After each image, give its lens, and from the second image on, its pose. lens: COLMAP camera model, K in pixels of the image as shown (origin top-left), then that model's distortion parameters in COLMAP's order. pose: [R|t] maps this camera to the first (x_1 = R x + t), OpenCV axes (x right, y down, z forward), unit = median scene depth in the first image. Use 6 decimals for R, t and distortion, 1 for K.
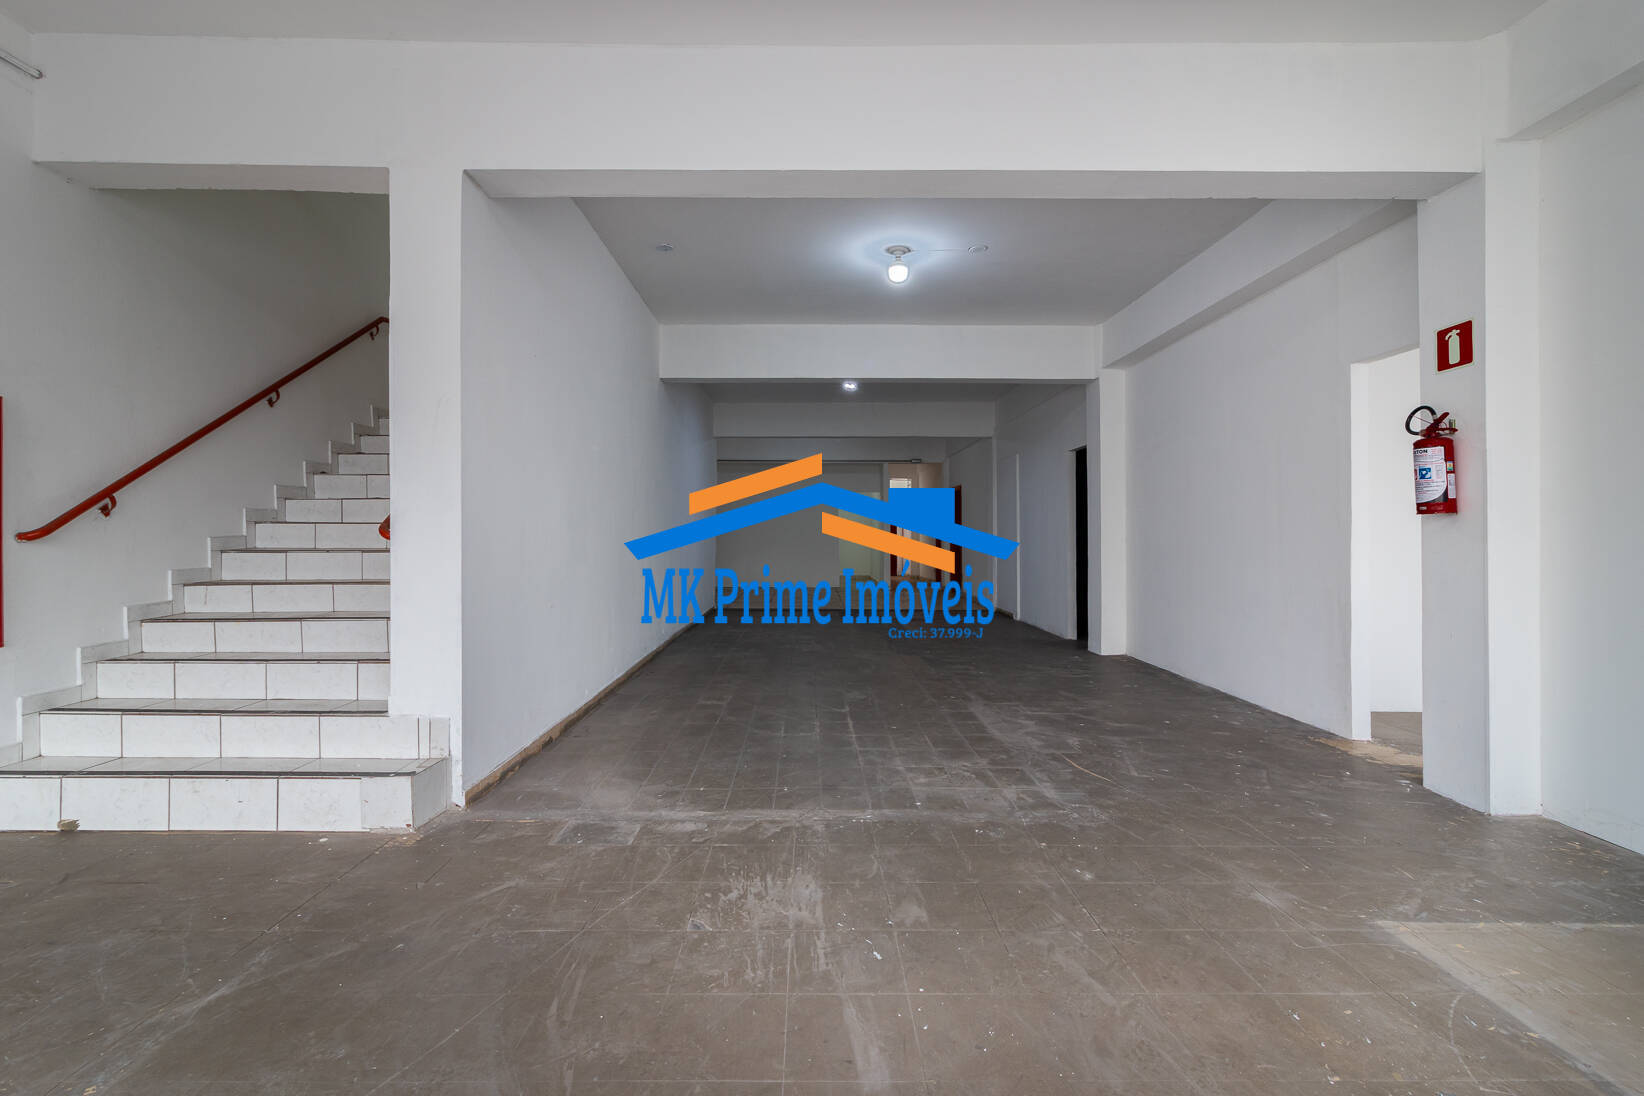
lens RADIAL K [[761.4, 0, 821.1], [0, 761.4, 524.1], [0, 0, 1]] dist [0.001669, 0.000447]
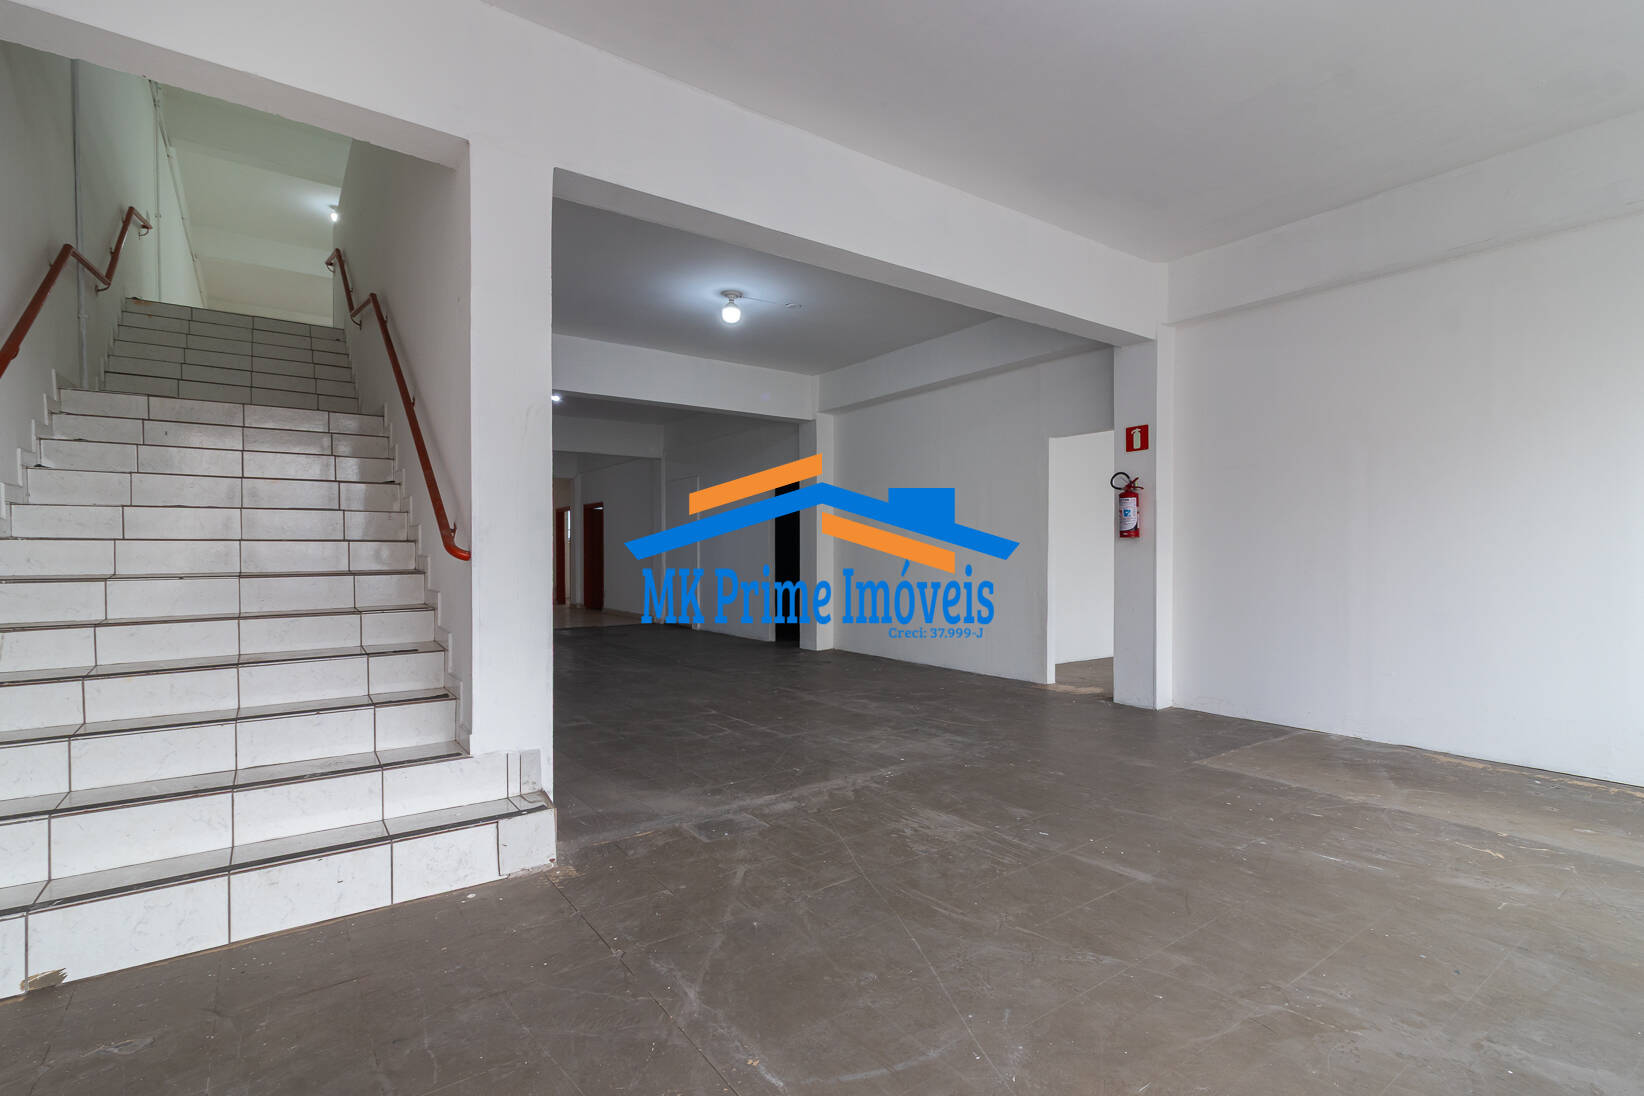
lens RADIAL K [[761.4, 0, 832.5], [0, 761.4, 551.7], [0, 0, 1]] dist [0.001669, 0.000447]
pose [[0.808879, -0.005270, 0.587952, -0.736036], [-0.003460, 0.999900, 0.013721, -0.002984], [-0.587965, -0.013133, 0.808780, 0.028908]]
